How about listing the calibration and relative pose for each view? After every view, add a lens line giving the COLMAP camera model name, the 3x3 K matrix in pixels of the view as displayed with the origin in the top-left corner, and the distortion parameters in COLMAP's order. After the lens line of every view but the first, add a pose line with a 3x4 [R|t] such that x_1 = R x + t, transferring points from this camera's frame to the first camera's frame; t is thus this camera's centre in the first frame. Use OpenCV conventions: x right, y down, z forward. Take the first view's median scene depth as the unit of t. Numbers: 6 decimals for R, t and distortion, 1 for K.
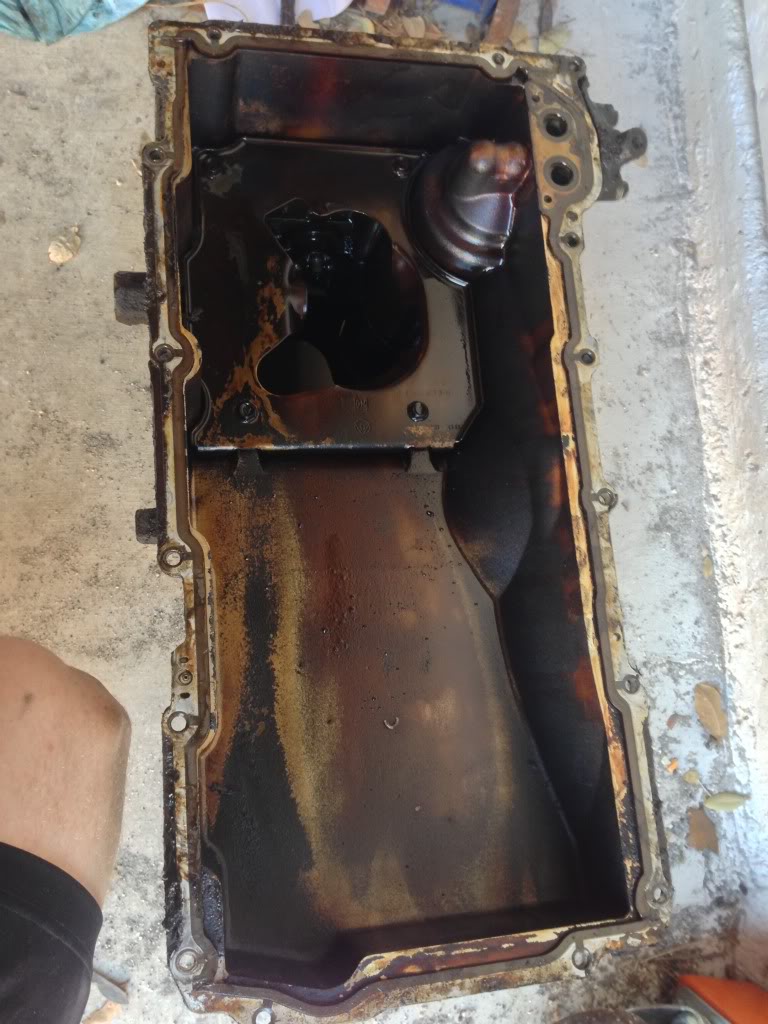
lens RADIAL K [[945.8, 0, 384.0], [0, 945.8, 512.0], [0, 0, 1]] dist [0.134808, -0.243602]
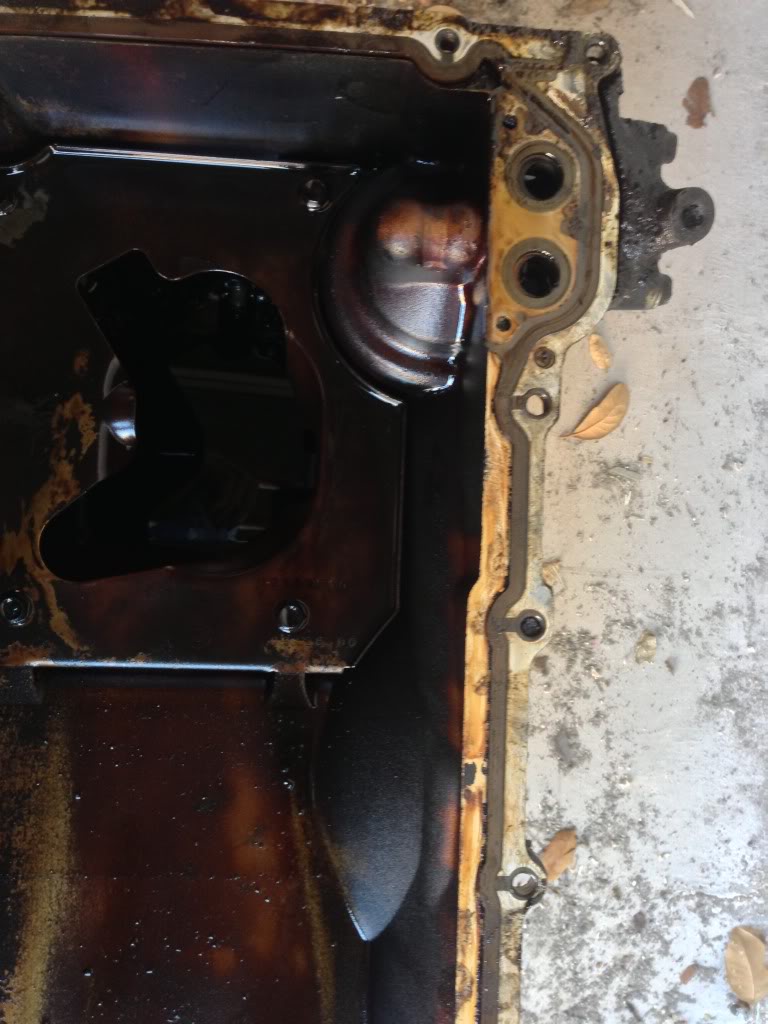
lens RADIAL K [[945.8, 0, 384.0], [0, 945.8, 512.0], [0, 0, 1]] dist [0.134808, -0.243602]
pose [[0.980289, 0.110987, -0.163450, 0.198190], [-0.076498, 0.975992, 0.203930, -0.315494], [0.182159, -0.187407, 0.965244, 0.416032]]
